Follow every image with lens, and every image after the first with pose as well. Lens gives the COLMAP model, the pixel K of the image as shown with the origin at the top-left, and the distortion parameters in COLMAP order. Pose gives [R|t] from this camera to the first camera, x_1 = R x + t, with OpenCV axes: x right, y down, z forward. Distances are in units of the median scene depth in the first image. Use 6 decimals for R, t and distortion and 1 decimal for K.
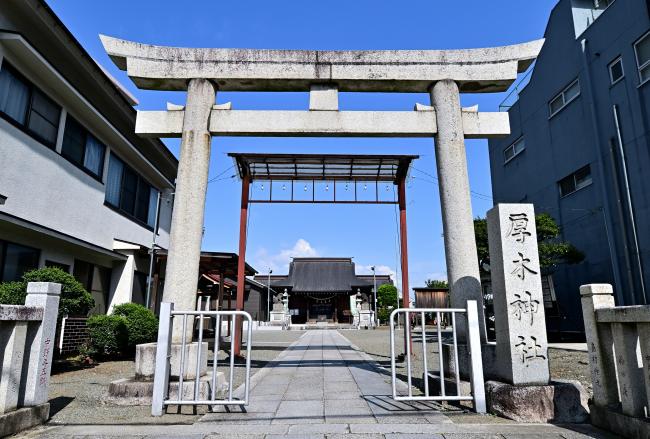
lens RADIAL K [[470.8, 0, 325.0], [0, 470.8, 219.5], [0, 0, 1]] dist [-0.000493, 0.000421]
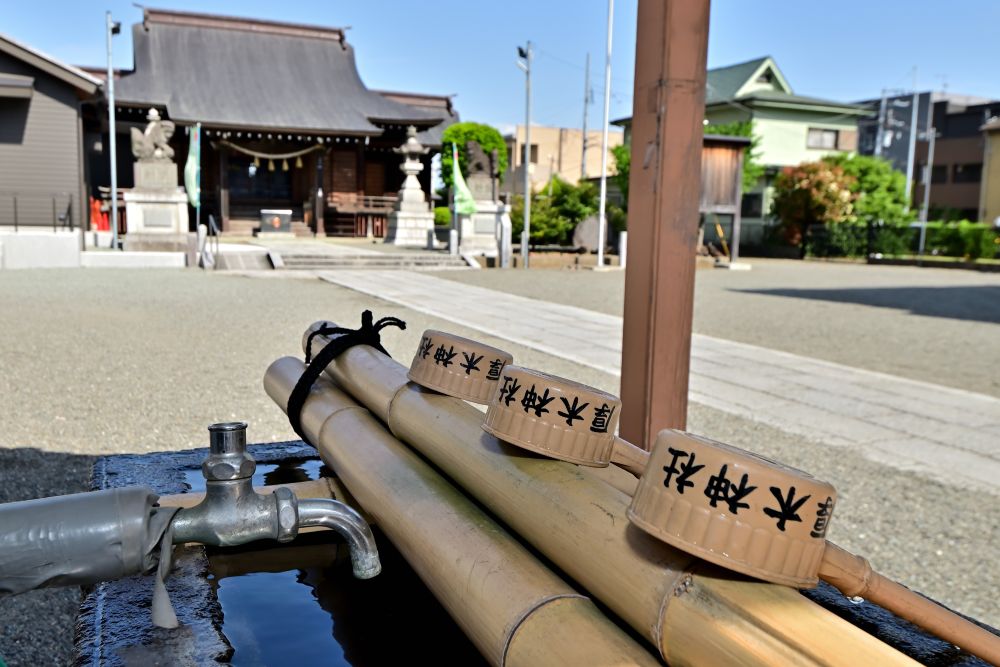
lens RADIAL K [[885.8, 0, 500.0], [0, 885.8, 333.5], [0, 0, 1]] dist [0.007575, 0.001841]
pose [[0.912323, -0.022776, 0.408837, -0.108065], [-0.116876, 0.942431, 0.313311, 0.084409], [-0.392437, -0.333624, 0.857140, 0.433987]]
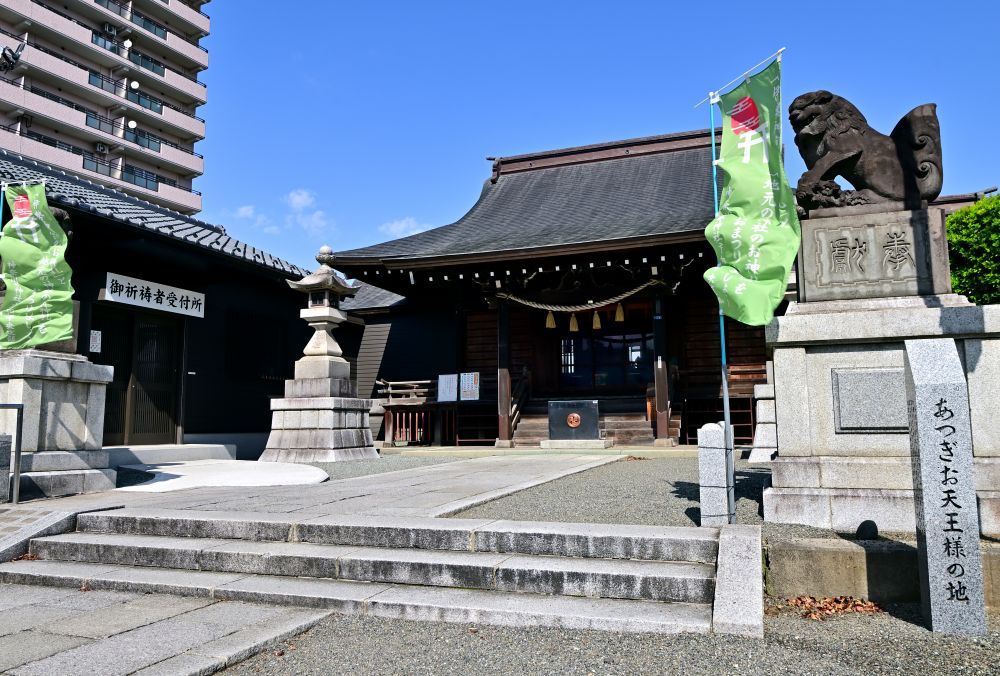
lens RADIAL K [[724.3, 0, 500.0], [0, 724.3, 338.0], [0, 0, 1]] dist [-0.000493, 0.000421]
pose [[0.941166, -0.042782, -0.335226, 0.056408], [0.076869, 0.993054, 0.089081, 0.156270], [0.329086, -0.109608, 0.937917, 0.745679]]
